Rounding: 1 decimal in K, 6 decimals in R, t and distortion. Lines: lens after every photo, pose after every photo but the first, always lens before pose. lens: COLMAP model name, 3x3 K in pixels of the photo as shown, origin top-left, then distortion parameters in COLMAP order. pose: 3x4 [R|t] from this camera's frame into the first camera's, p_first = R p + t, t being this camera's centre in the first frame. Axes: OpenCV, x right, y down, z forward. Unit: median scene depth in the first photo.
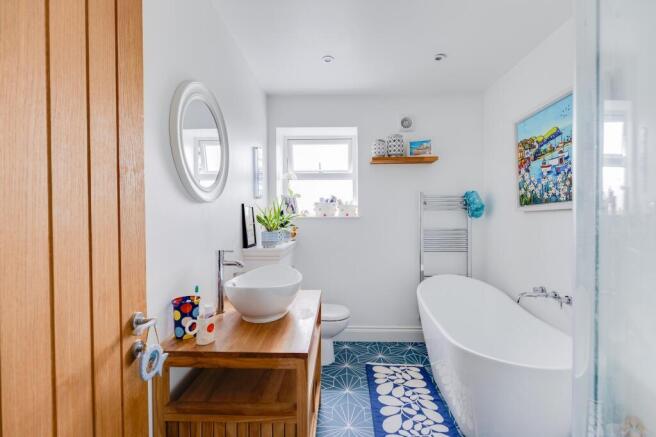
lens RADIAL K [[288.8, 0, 325.1], [0, 288.8, 220.7], [0, 0, 1]] dist [0.002099, -0.000235]
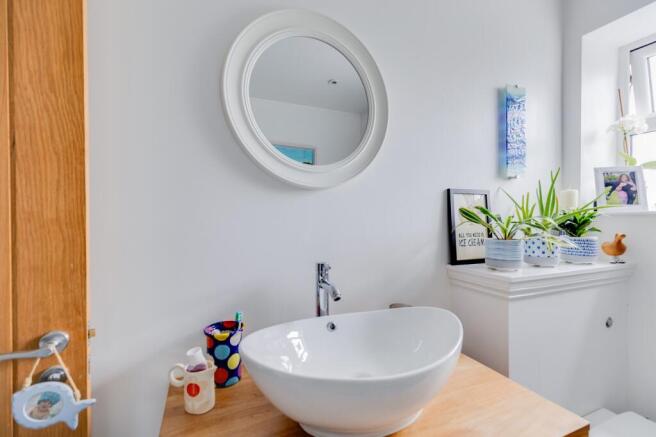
lens RADIAL K [[288.8, 0, 328.0], [0, 288.8, 218.0], [0, 0, 1]] dist [0.002099, -0.000235]
pose [[0.426435, 0.002550, -0.904515, 0.142683], [-0.010194, 0.999946, -0.001987, 0.004717], [0.904461, 0.010068, 0.426438, 0.525324]]
